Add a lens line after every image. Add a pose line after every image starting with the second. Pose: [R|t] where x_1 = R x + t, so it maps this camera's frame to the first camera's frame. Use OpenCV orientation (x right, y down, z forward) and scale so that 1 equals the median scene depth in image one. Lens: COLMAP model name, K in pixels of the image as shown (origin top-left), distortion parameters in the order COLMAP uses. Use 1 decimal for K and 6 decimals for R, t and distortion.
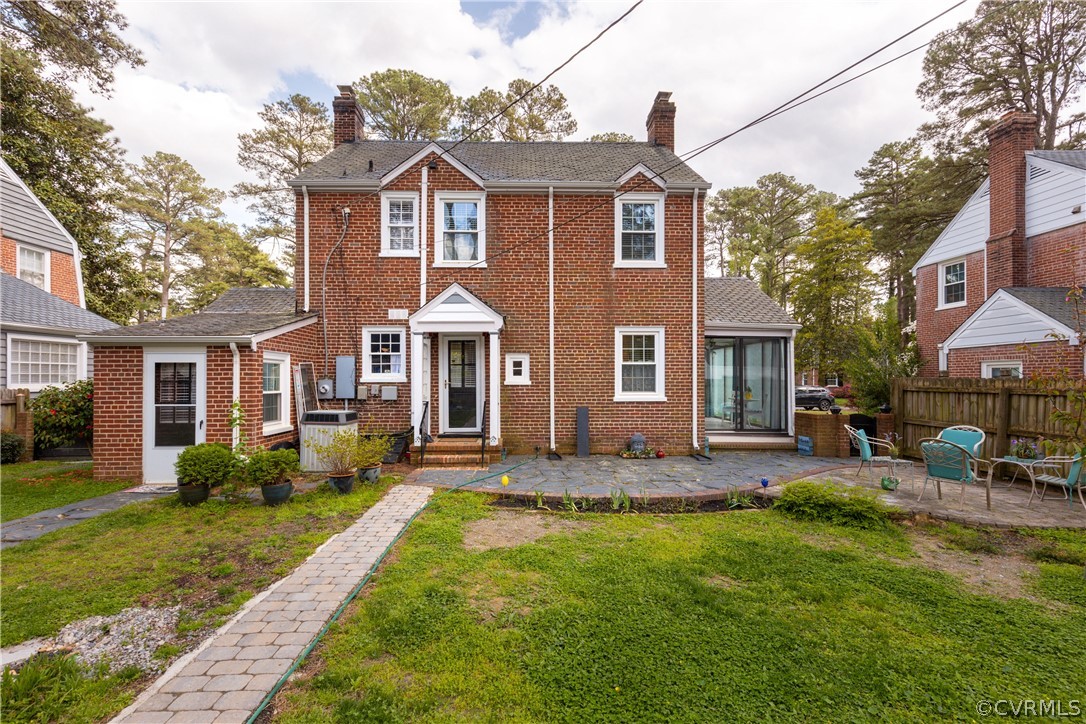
lens RADIAL K [[469.3, 0, 530.4], [0, 469.3, 373.2], [0, 0, 1]] dist [0.002844, 0.000167]
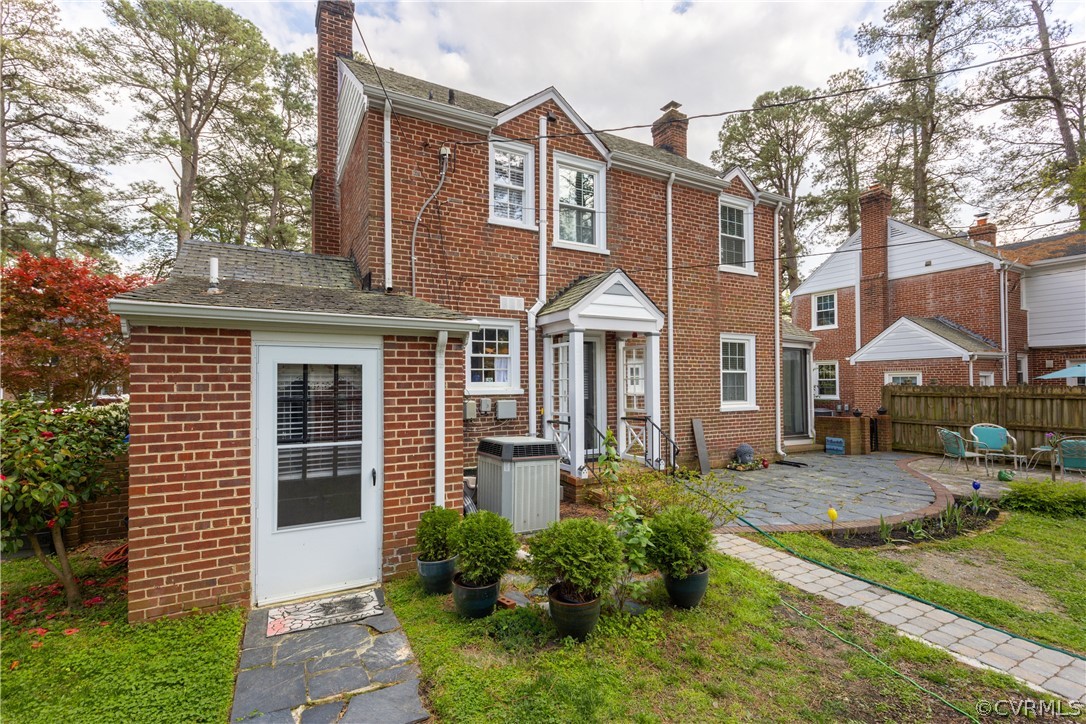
lens RADIAL K [[469.3, 0, 530.4], [0, 469.3, 373.2], [0, 0, 1]] dist [0.002844, 0.000167]
pose [[0.900134, 0.006529, 0.435563, -0.772757], [-0.000473, 0.999902, -0.014009, -0.005036], [-0.435612, 0.012403, 0.900049, 0.420603]]
